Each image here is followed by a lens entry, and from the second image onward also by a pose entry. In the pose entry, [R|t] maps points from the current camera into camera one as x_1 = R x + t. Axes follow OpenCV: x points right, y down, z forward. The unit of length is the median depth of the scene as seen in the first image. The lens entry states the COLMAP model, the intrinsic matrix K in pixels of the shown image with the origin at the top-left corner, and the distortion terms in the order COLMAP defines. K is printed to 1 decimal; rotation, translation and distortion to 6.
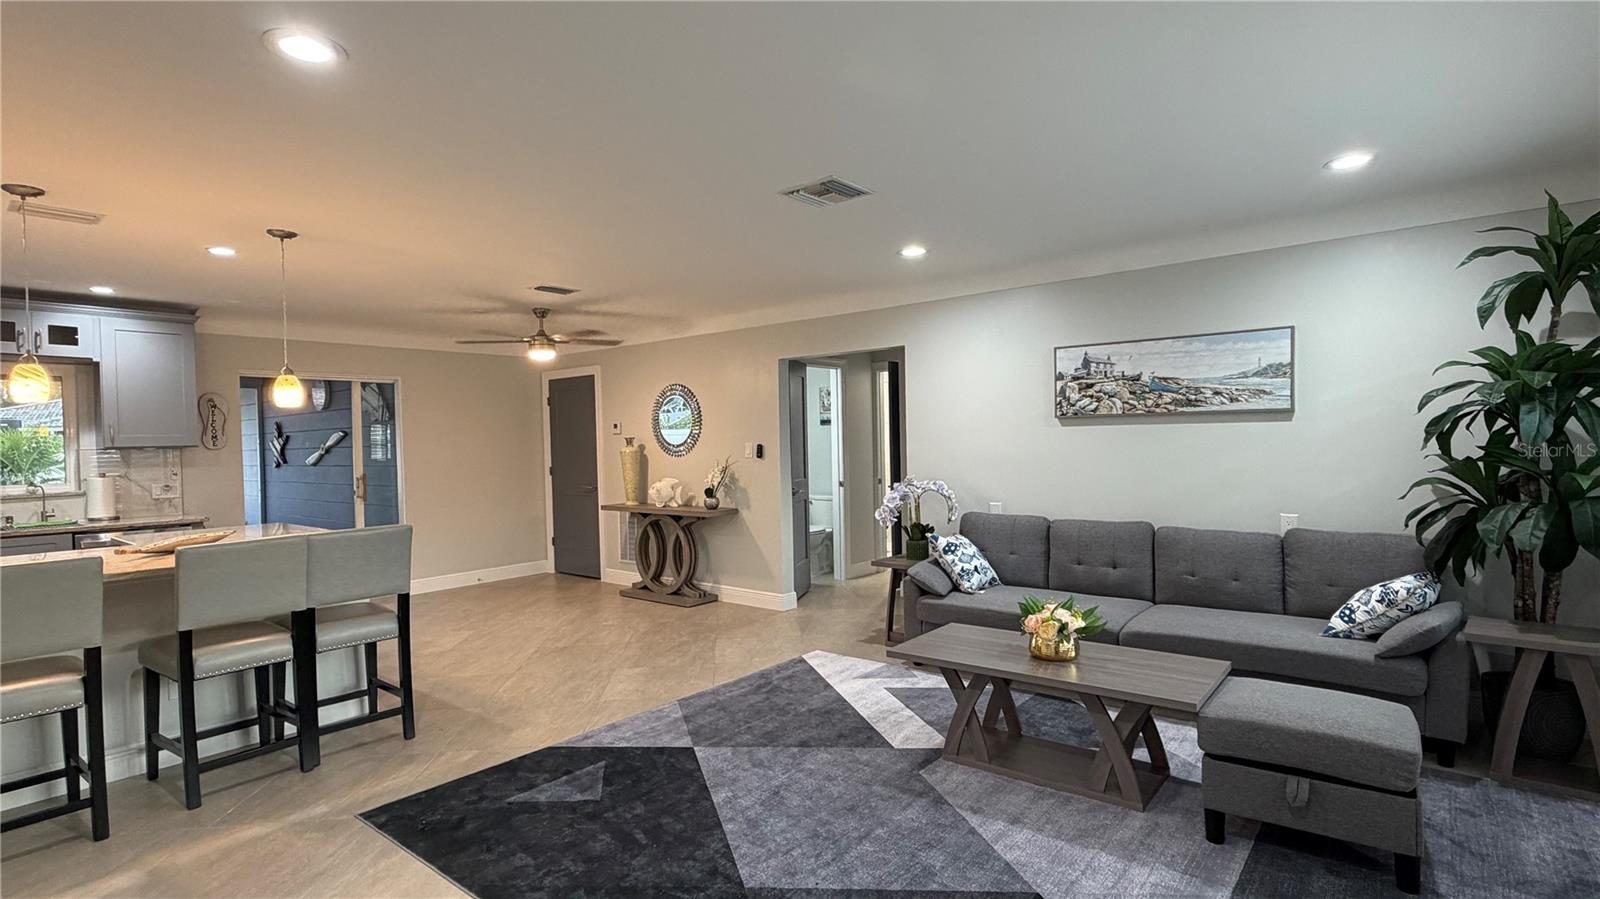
lens RADIAL K [[788.5, 0, 800.0], [0, 788.5, 449.5], [0, 0, 1]] dist [0.001493, 0.000390]
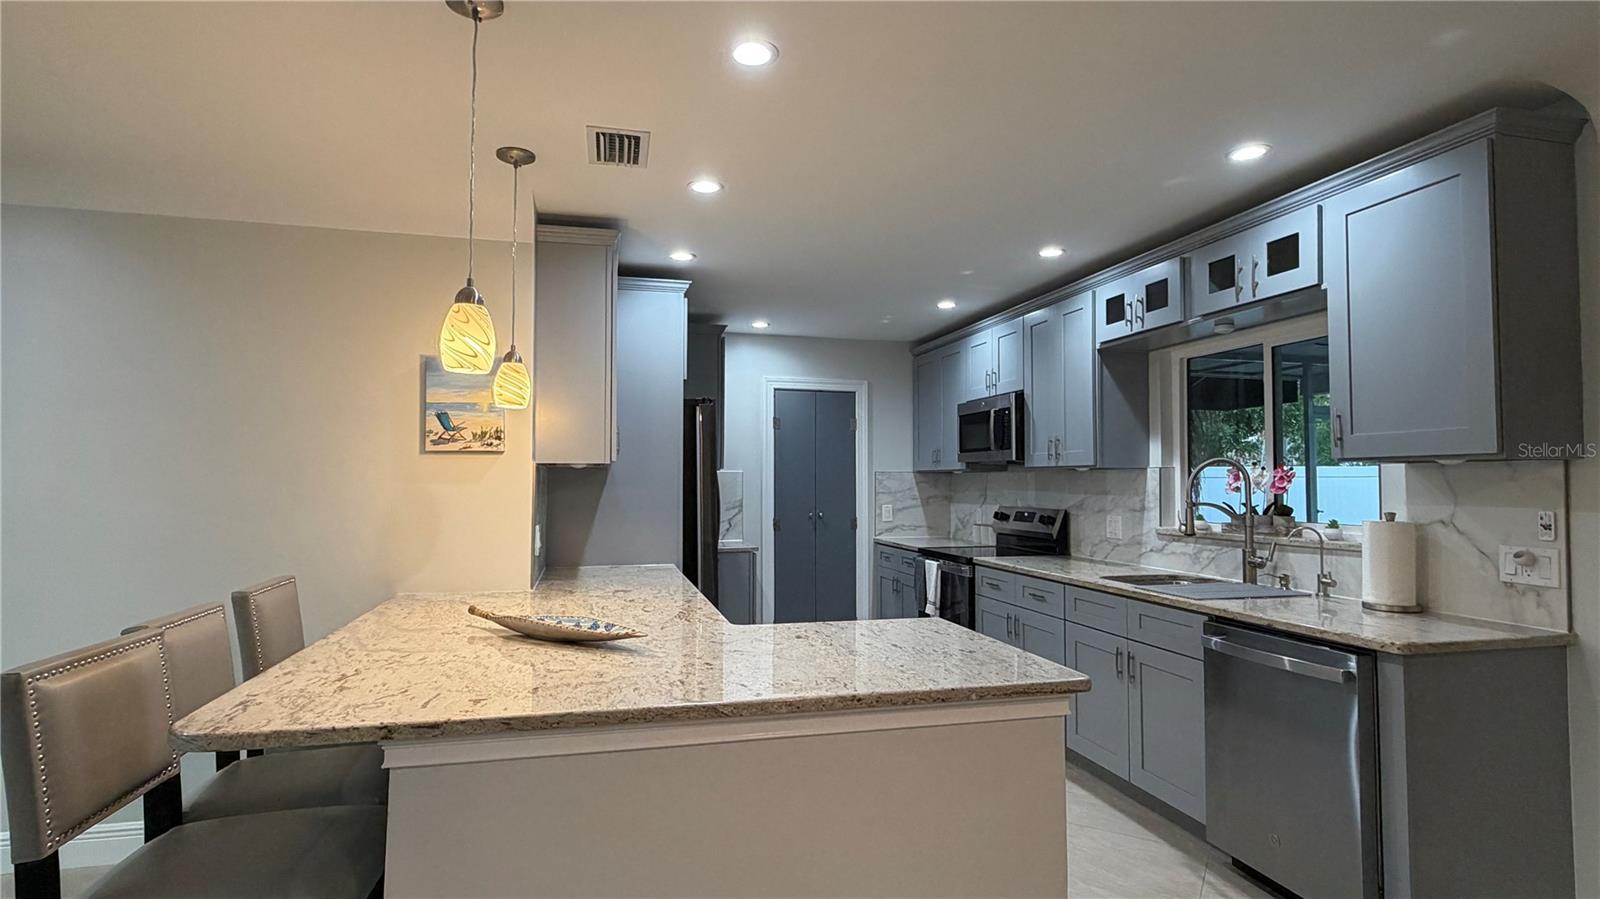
lens RADIAL K [[810.5, 0, 800.0], [0, 810.5, 449.5], [0, 0, 1]] dist [-0.001042, 0.000280]
pose [[-0.592455, -0.011844, -0.805516, -0.325236], [0.002727, 0.999857, -0.016707, -0.001079], [0.805599, -0.012095, -0.592338, 1.217085]]
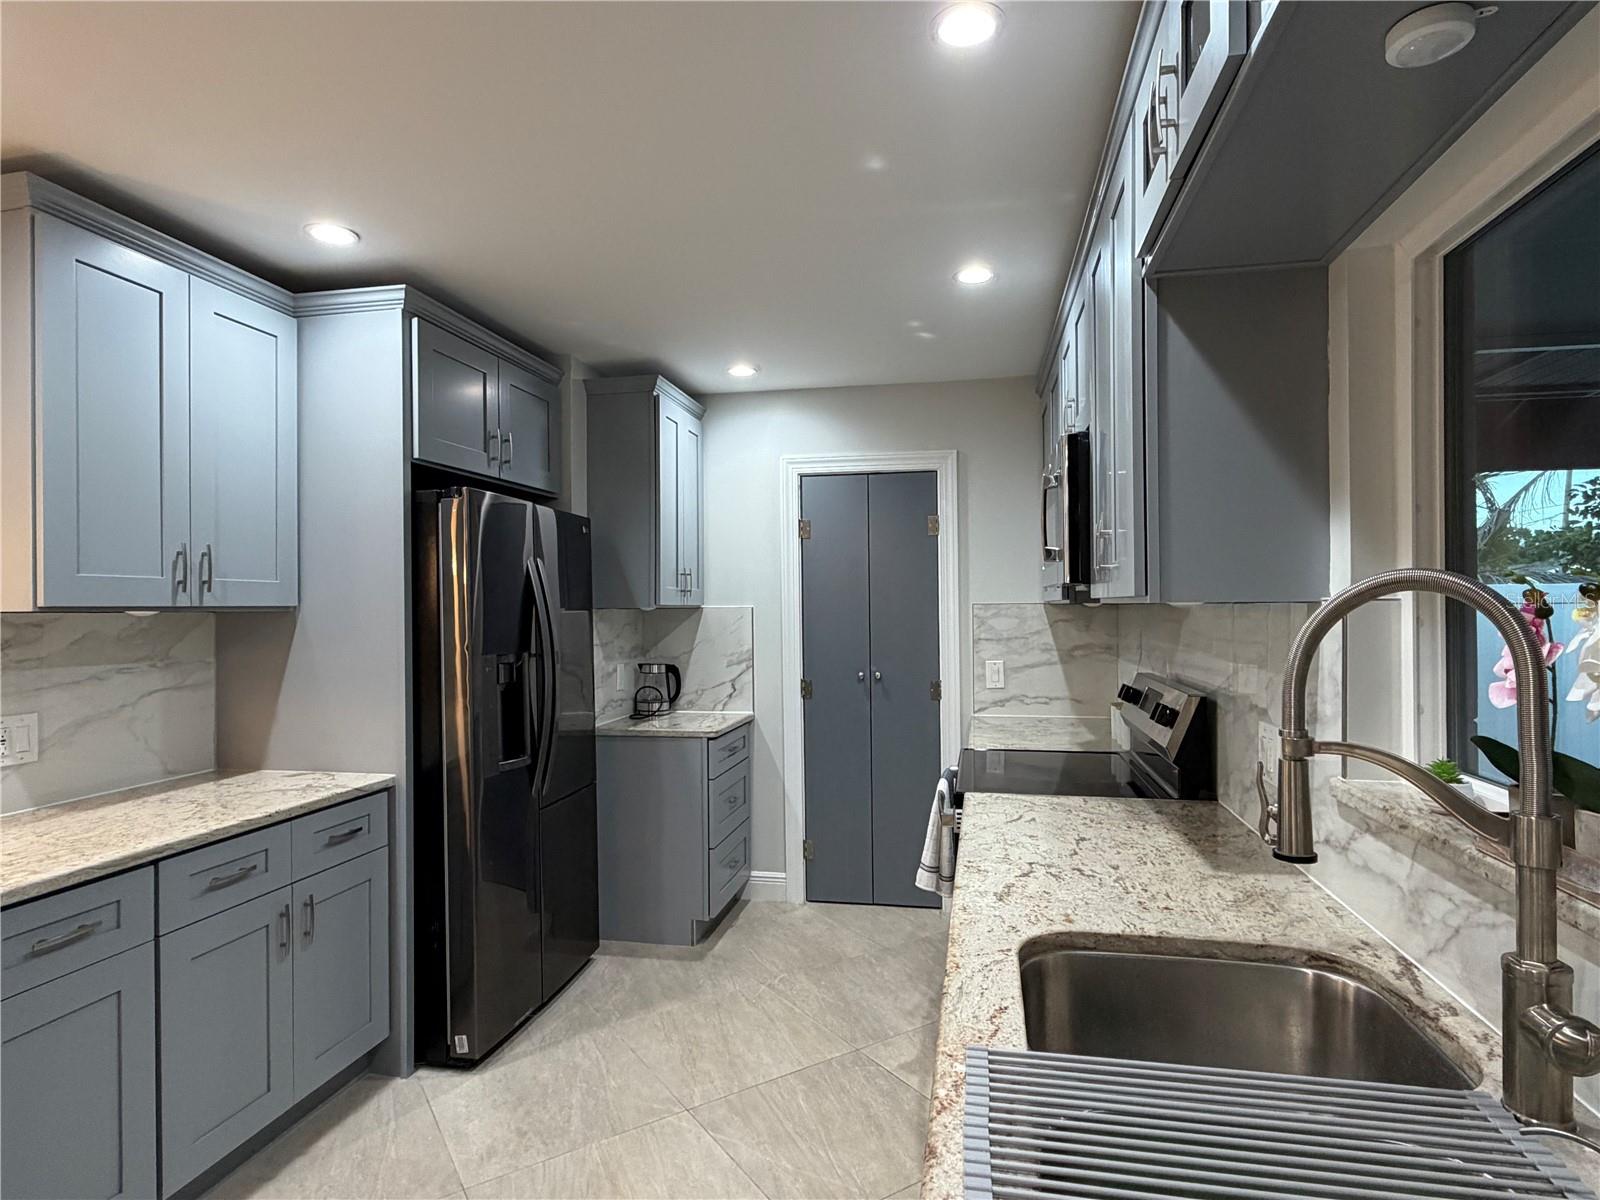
lens RADIAL K [[876.0, 0, 799.8], [0, 876.0, 604.0], [0, 0, 1]] dist [0.001405, -0.000029]
pose [[-0.883621, 0.027809, -0.467377, -0.942751], [0.023109, 0.999608, 0.015788, -0.003517], [0.467633, 0.003150, -0.883917, 1.199245]]
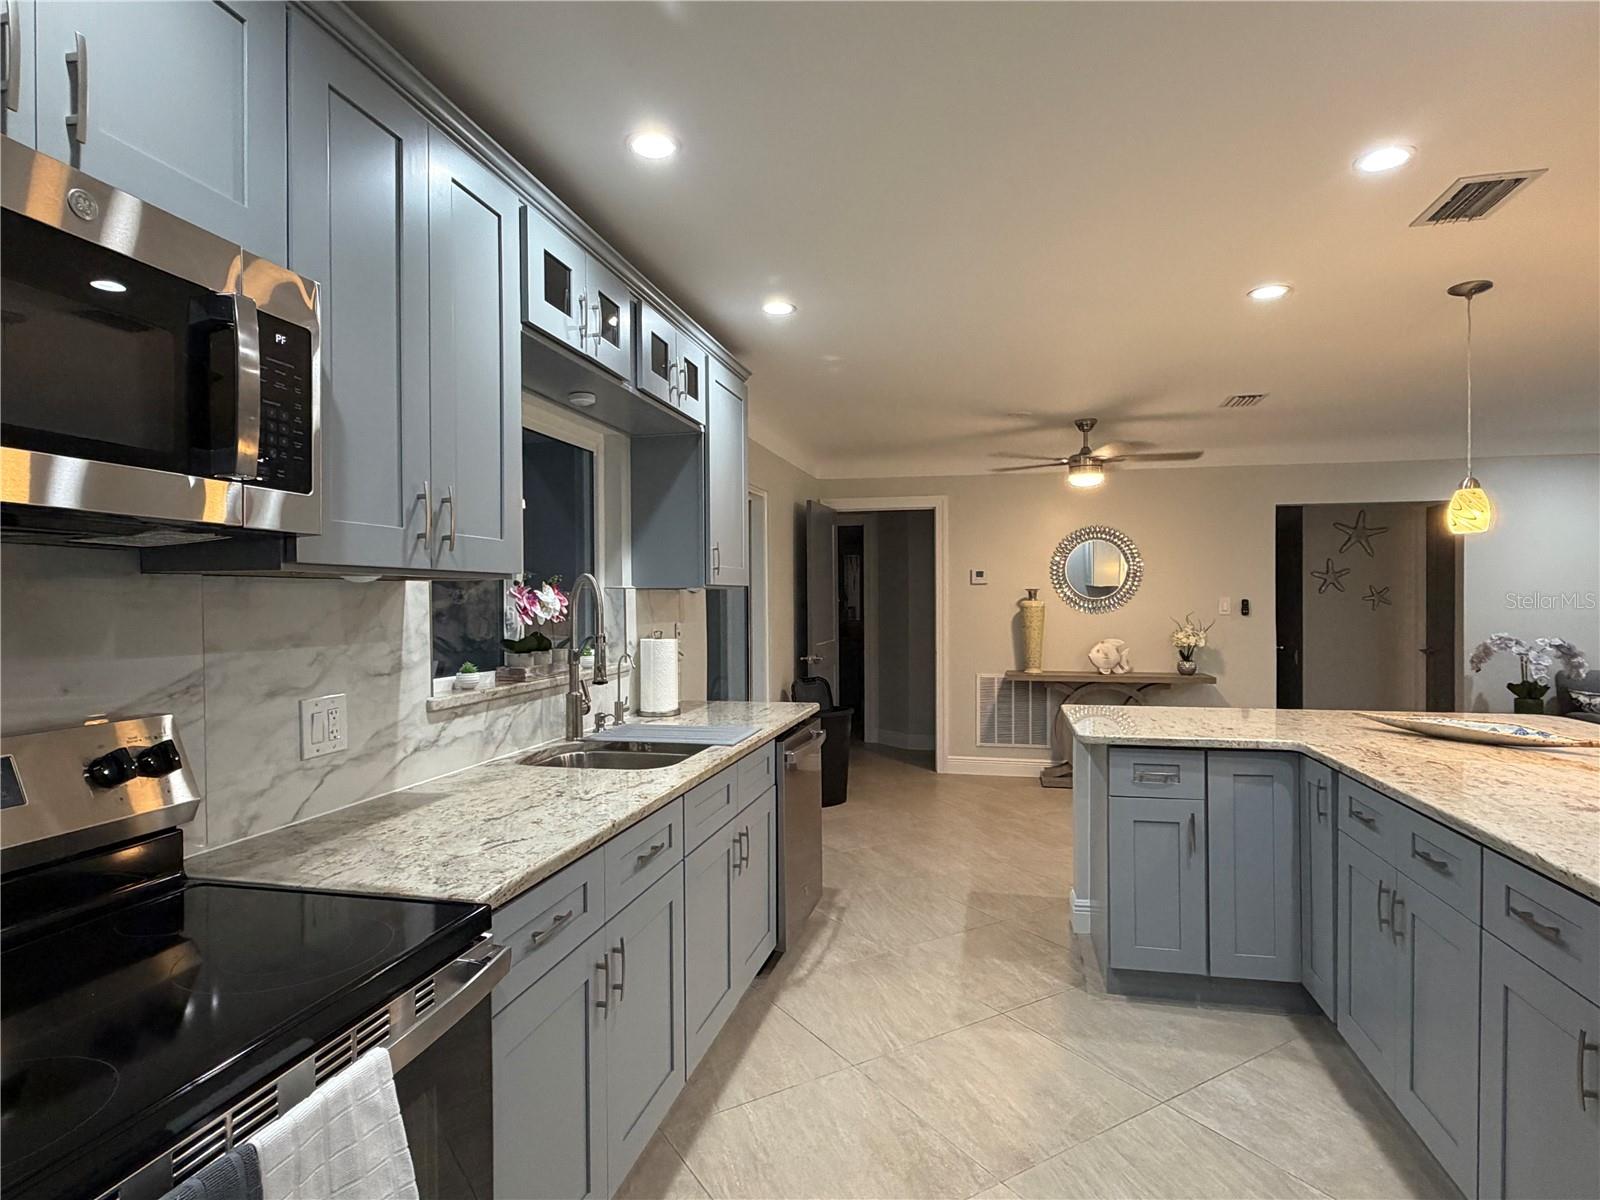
lens RADIAL K [[876.0, 0, 799.8], [0, 876.0, 604.0], [0, 0, 1]] dist [0.001405, -0.000029]
pose [[0.892498, 0.014185, 0.450828, -1.303306], [-0.009736, 0.999878, -0.012186, 0.021372], [-0.450946, 0.006487, 0.892528, 0.484980]]
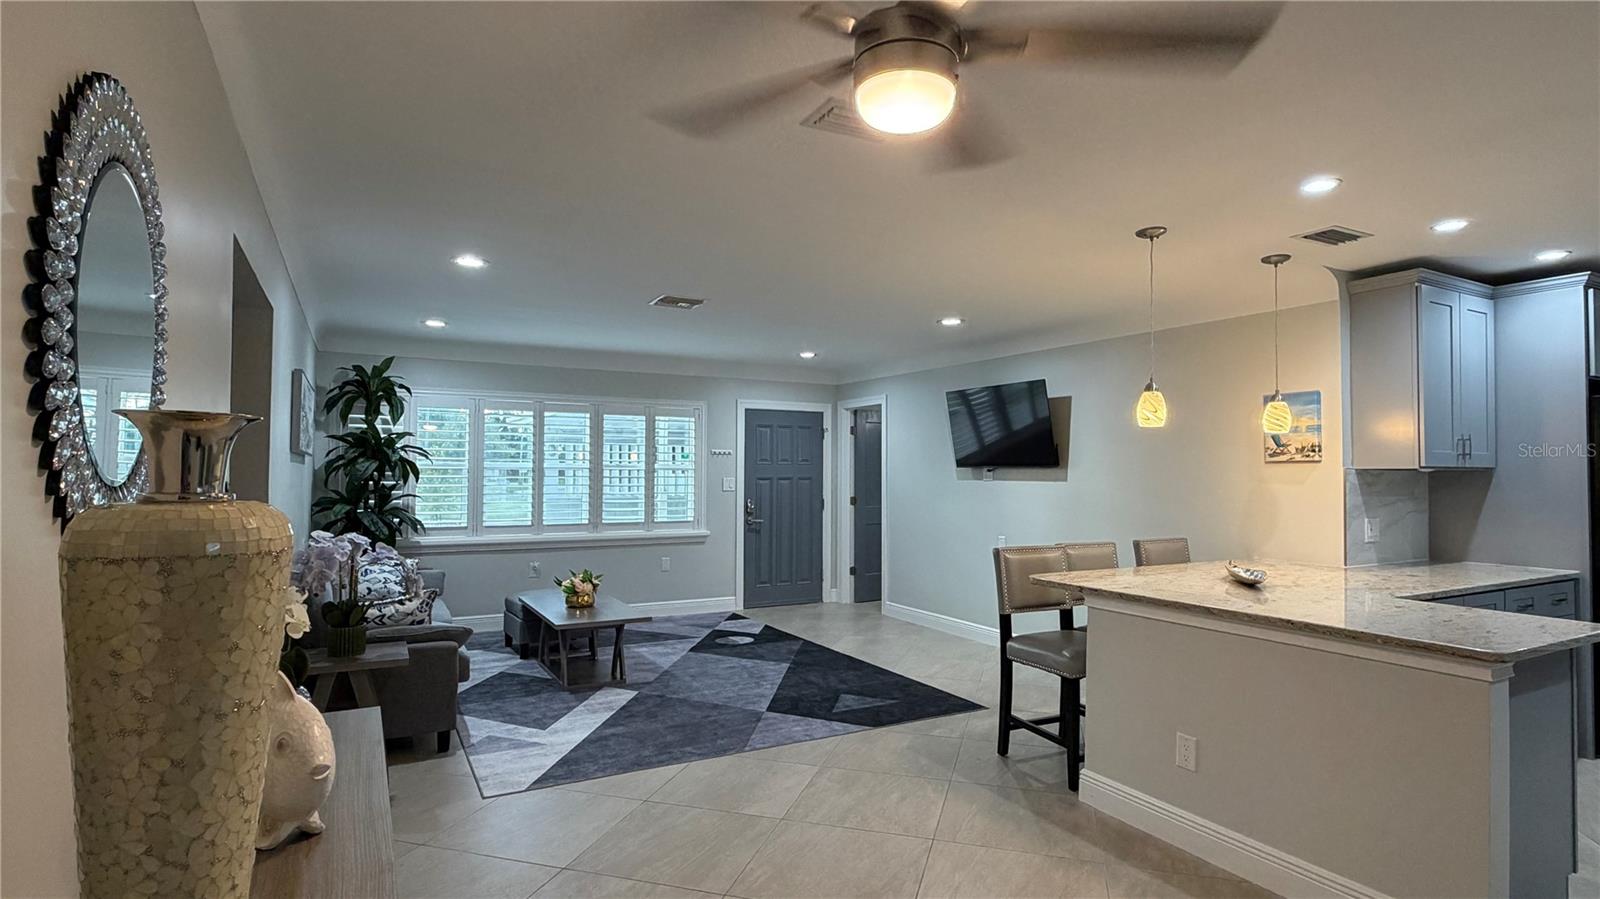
lens RADIAL K [[810.5, 0, 800.0], [0, 810.5, 449.5], [0, 0, 1]] dist [-0.001042, 0.000280]
pose [[-0.927969, 0.026833, 0.371690, -0.524351], [0.017495, 0.999441, -0.028472, -0.008413], [-0.372246, -0.019918, -0.927920, 1.683960]]
